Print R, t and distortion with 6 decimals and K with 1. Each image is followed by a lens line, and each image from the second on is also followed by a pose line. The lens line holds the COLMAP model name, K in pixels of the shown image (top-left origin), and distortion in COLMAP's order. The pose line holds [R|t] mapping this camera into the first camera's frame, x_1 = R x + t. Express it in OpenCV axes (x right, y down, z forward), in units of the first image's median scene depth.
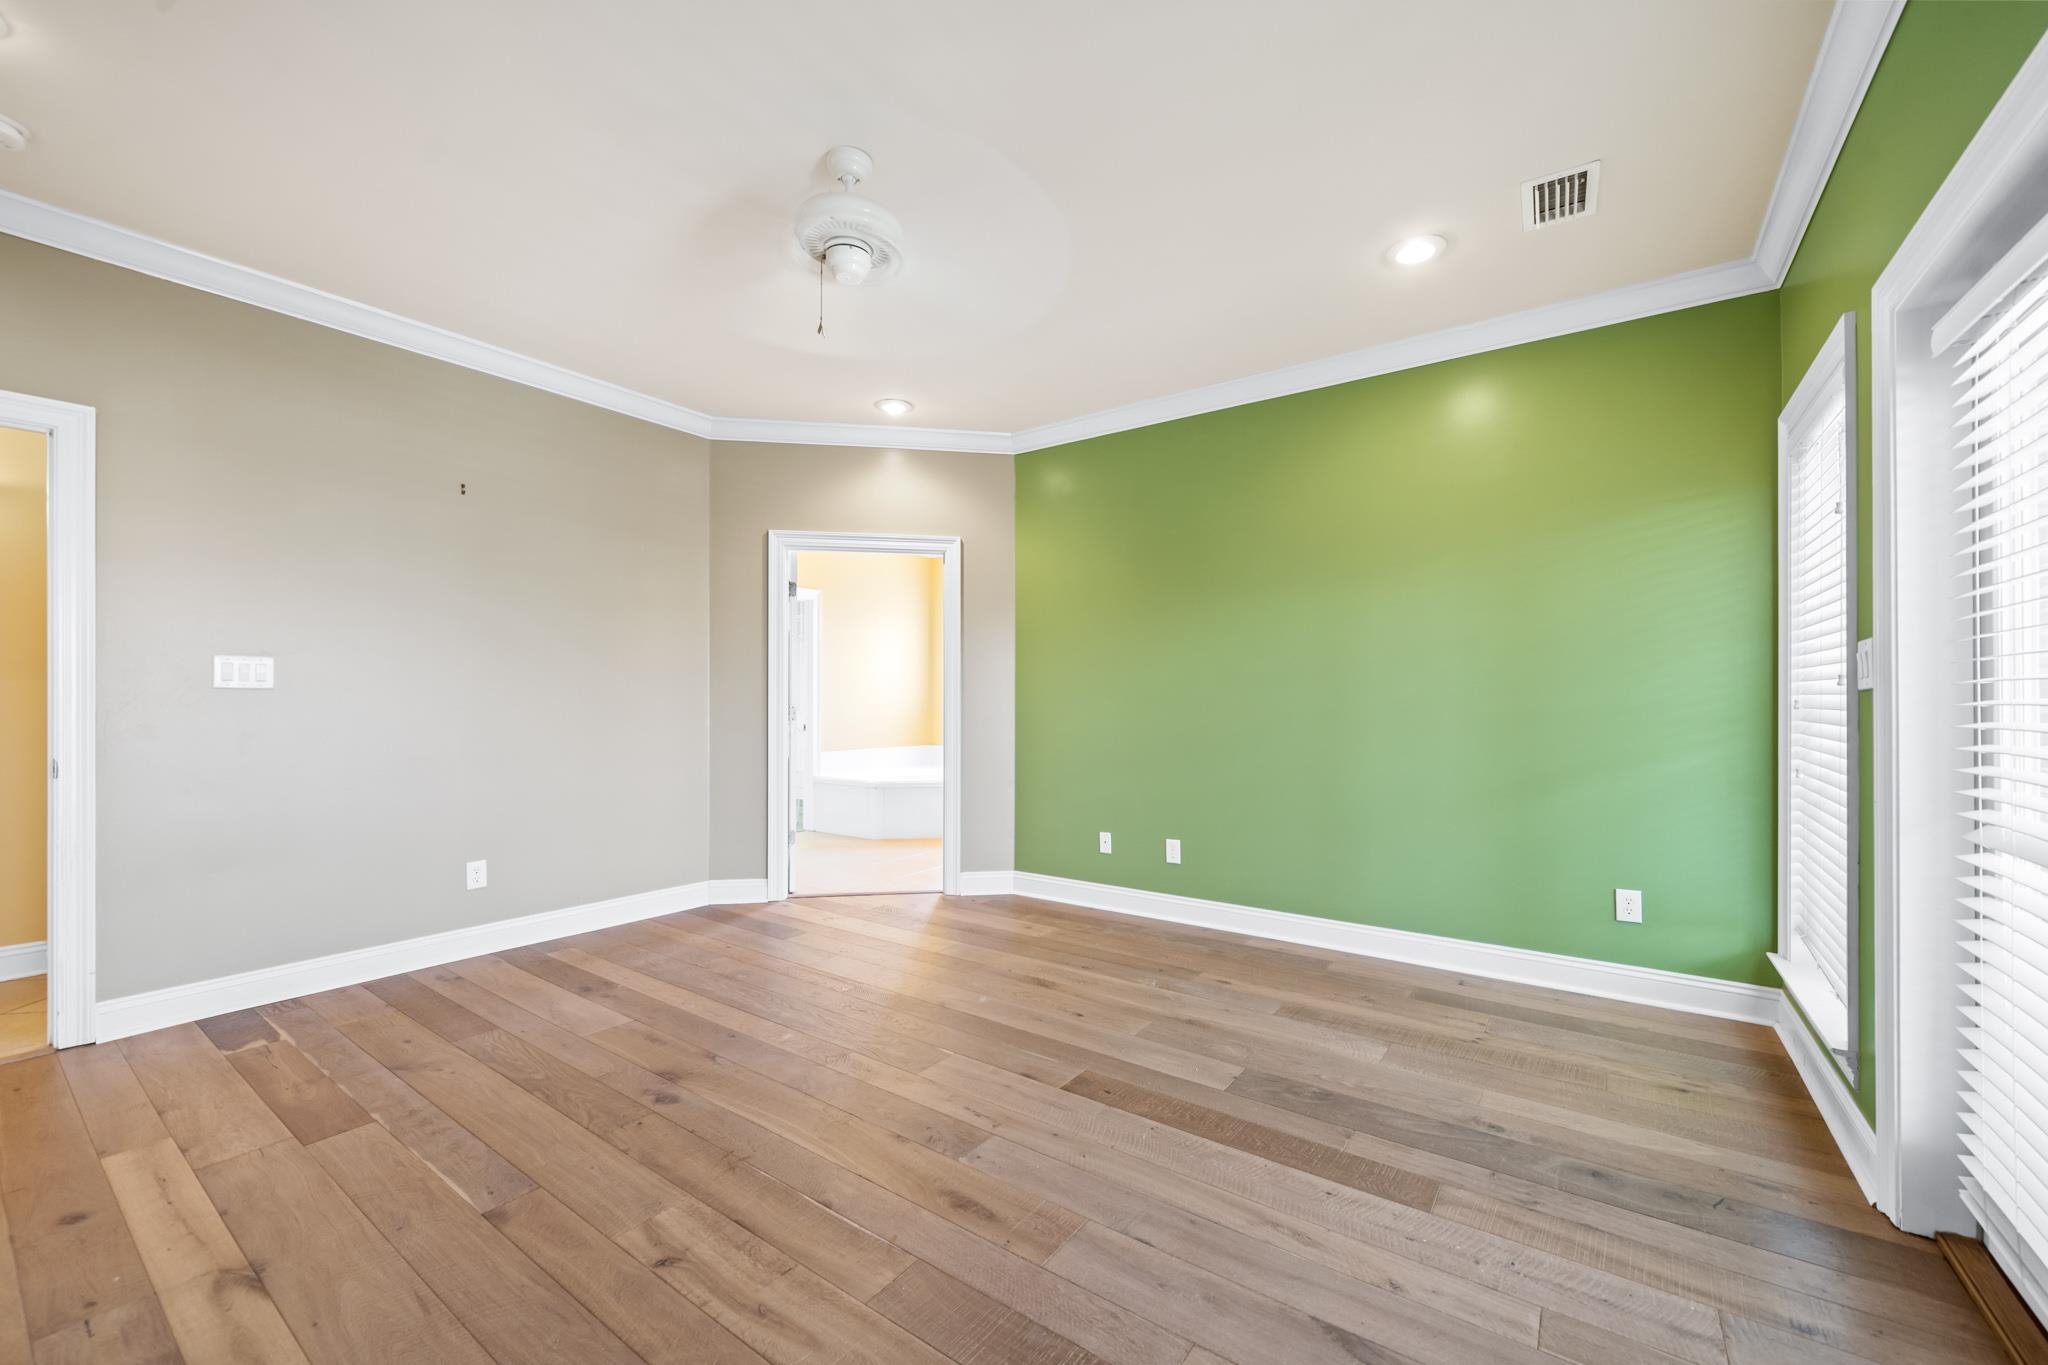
lens RADIAL K [[809.9, 0, 1022.4], [0, 809.9, 702.5], [0, 0, 1]] dist [-0.003838, 0.000271]
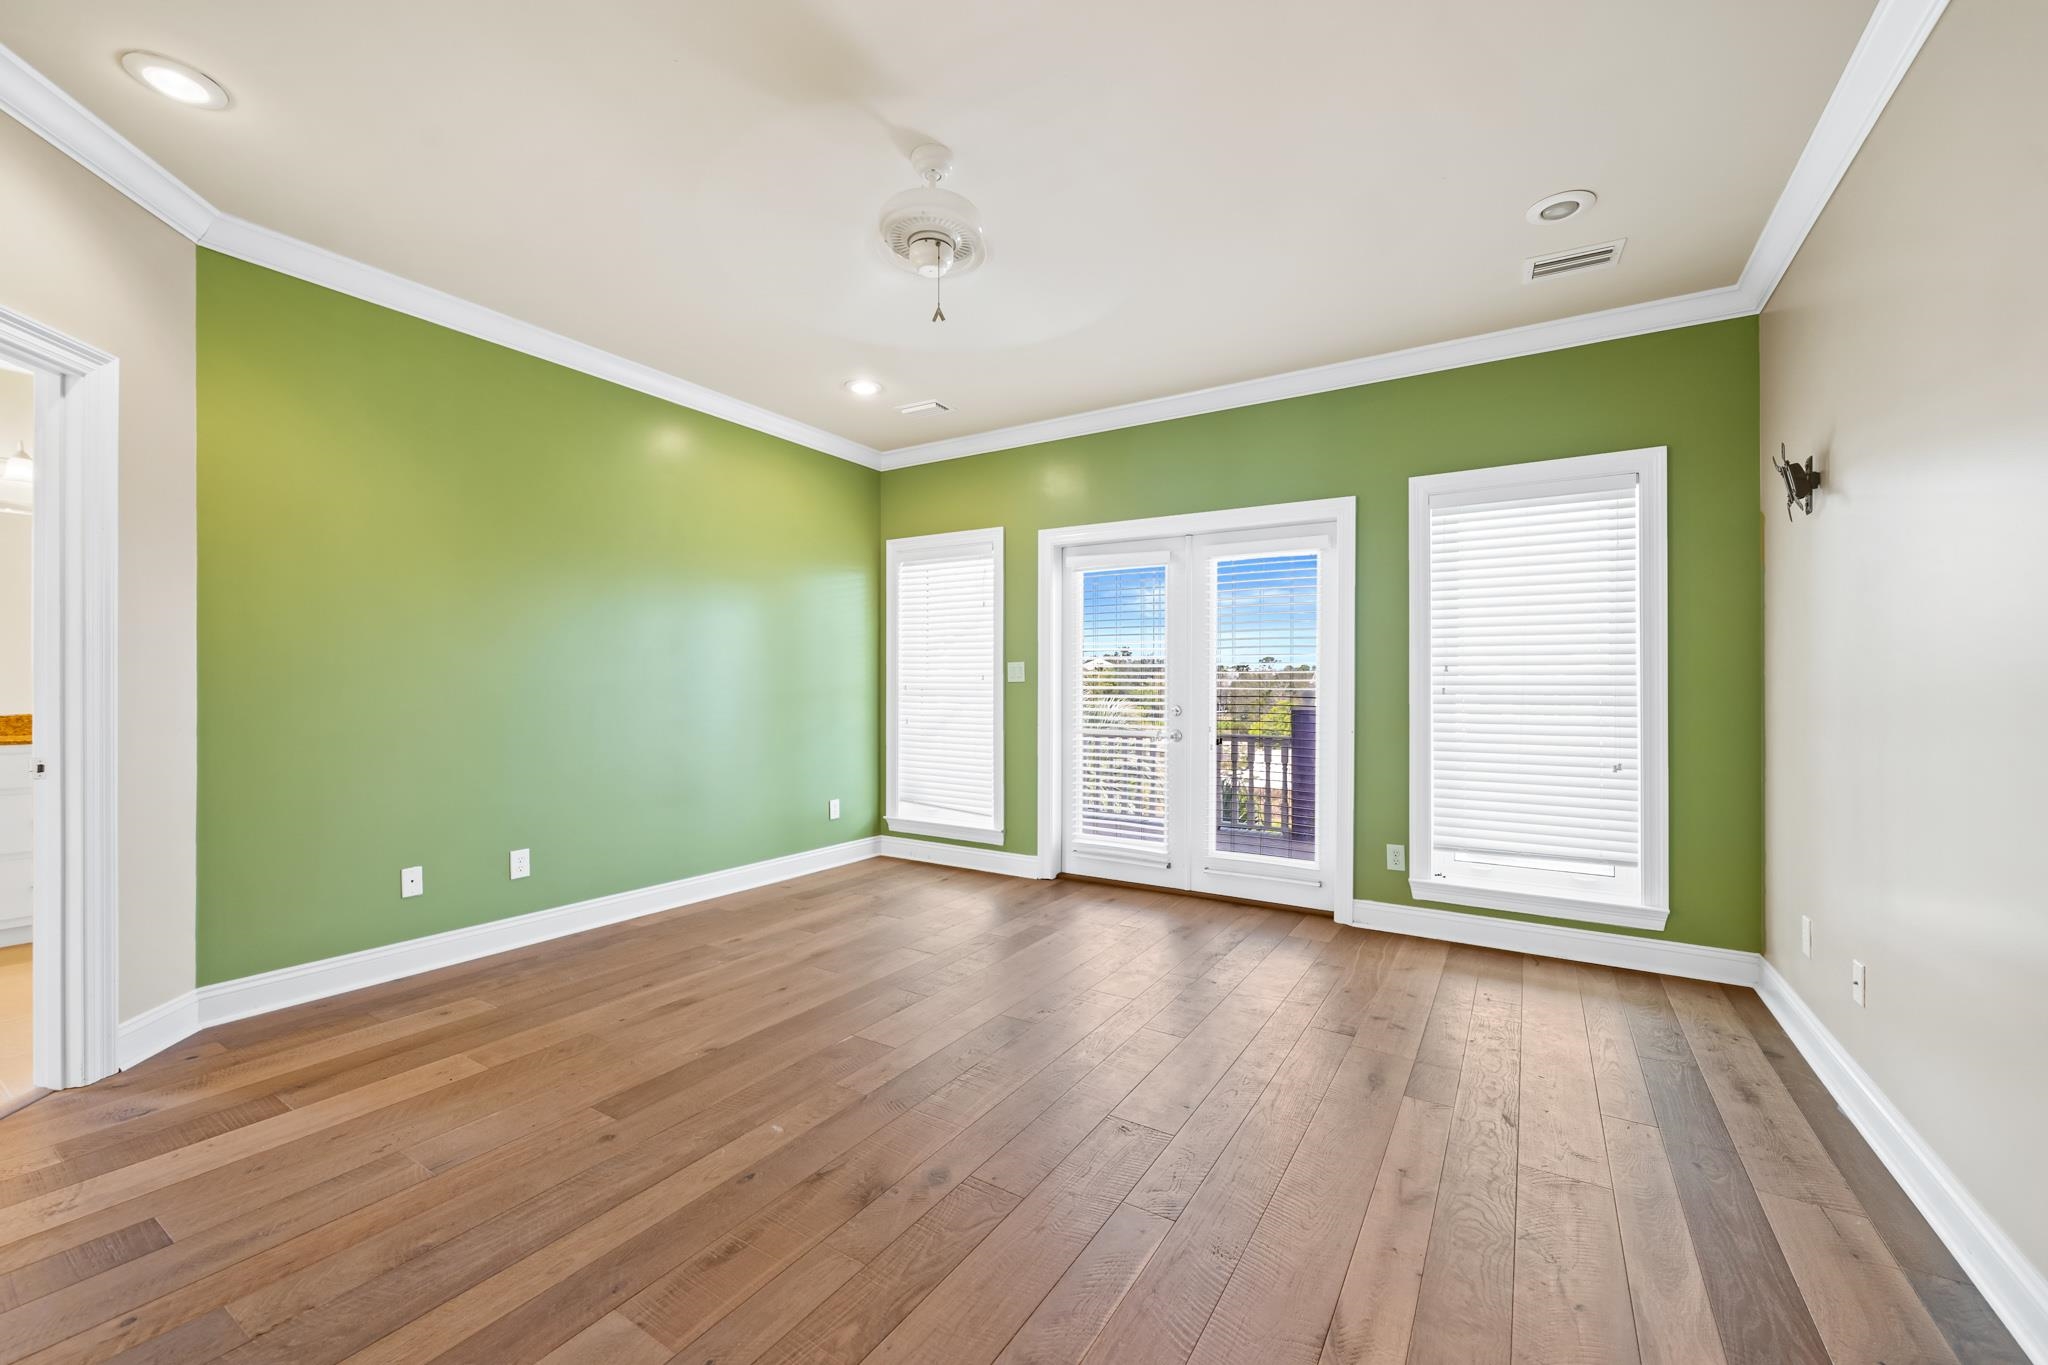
lens RADIAL K [[809.9, 0, 1030.8], [0, 809.9, 682.6], [0, 0, 1]] dist [-0.003838, 0.000271]
pose [[-0.067737, 0.002142, 0.997701, -0.854261], [0.000213, 0.999998, -0.002133, -0.003732], [-0.997703, 0.000069, -0.067737, 0.651811]]
